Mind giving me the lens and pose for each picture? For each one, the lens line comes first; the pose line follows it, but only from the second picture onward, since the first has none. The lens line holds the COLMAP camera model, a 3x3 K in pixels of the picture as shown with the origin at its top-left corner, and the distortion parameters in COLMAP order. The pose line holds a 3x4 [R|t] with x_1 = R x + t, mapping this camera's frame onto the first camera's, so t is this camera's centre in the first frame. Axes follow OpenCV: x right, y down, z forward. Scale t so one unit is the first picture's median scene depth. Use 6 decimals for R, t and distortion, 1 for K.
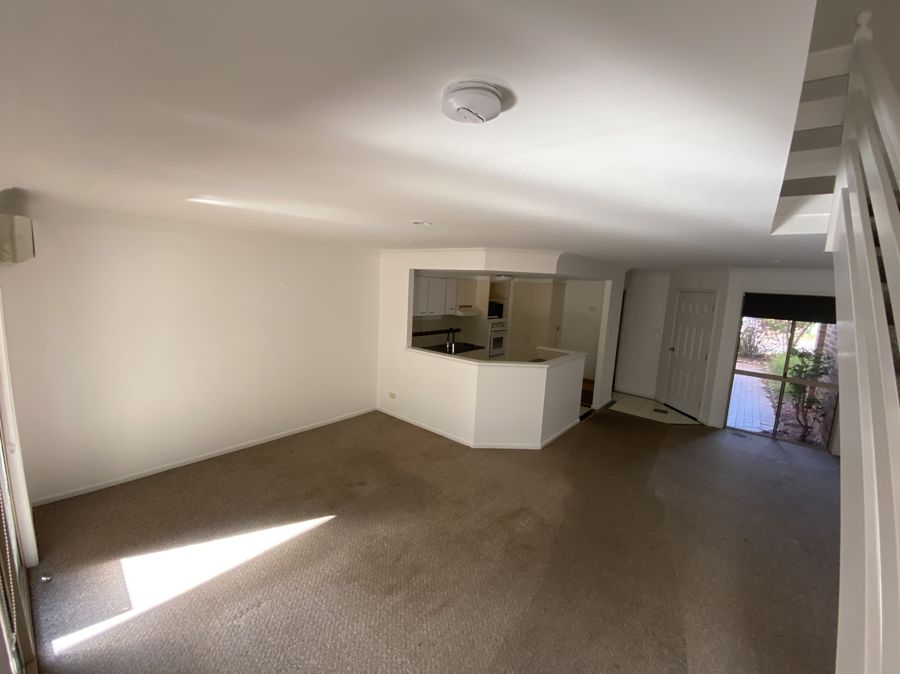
lens RADIAL K [[366.8, 0, 446.3], [0, 366.8, 331.0], [0, 0, 1]] dist [-0.002906, -0.001117]
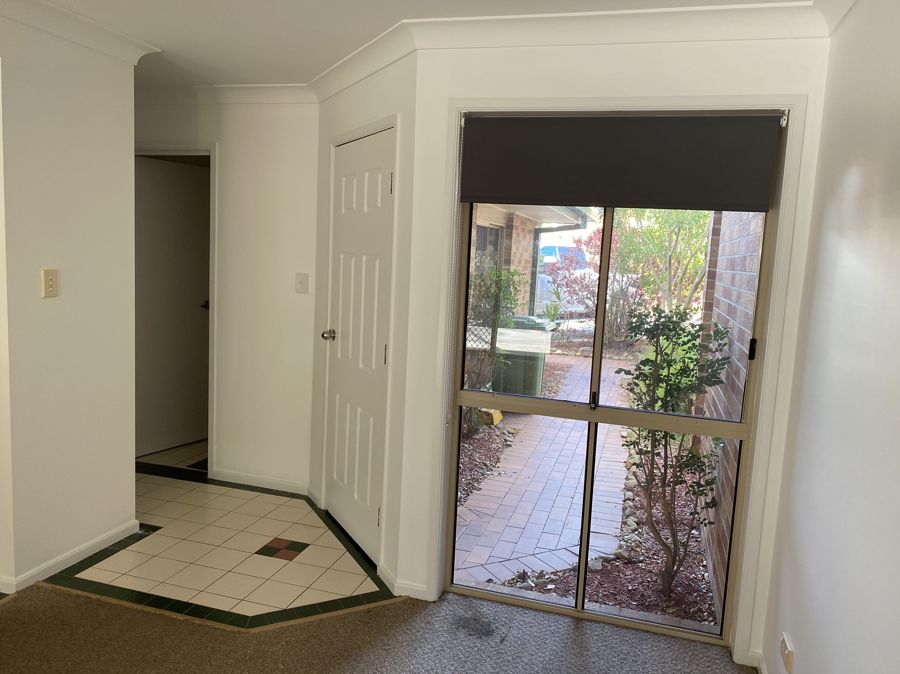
lens RADIAL K [[680.3, 0, 447.9], [0, 680.3, 338.9], [0, 0, 1]] dist [0.077608, 0.002594]
pose [[0.921847, -0.053782, 0.383805, 0.560134], [0.046009, 0.998508, 0.029410, 0.047122], [-0.384814, -0.009453, 0.922946, 0.496557]]
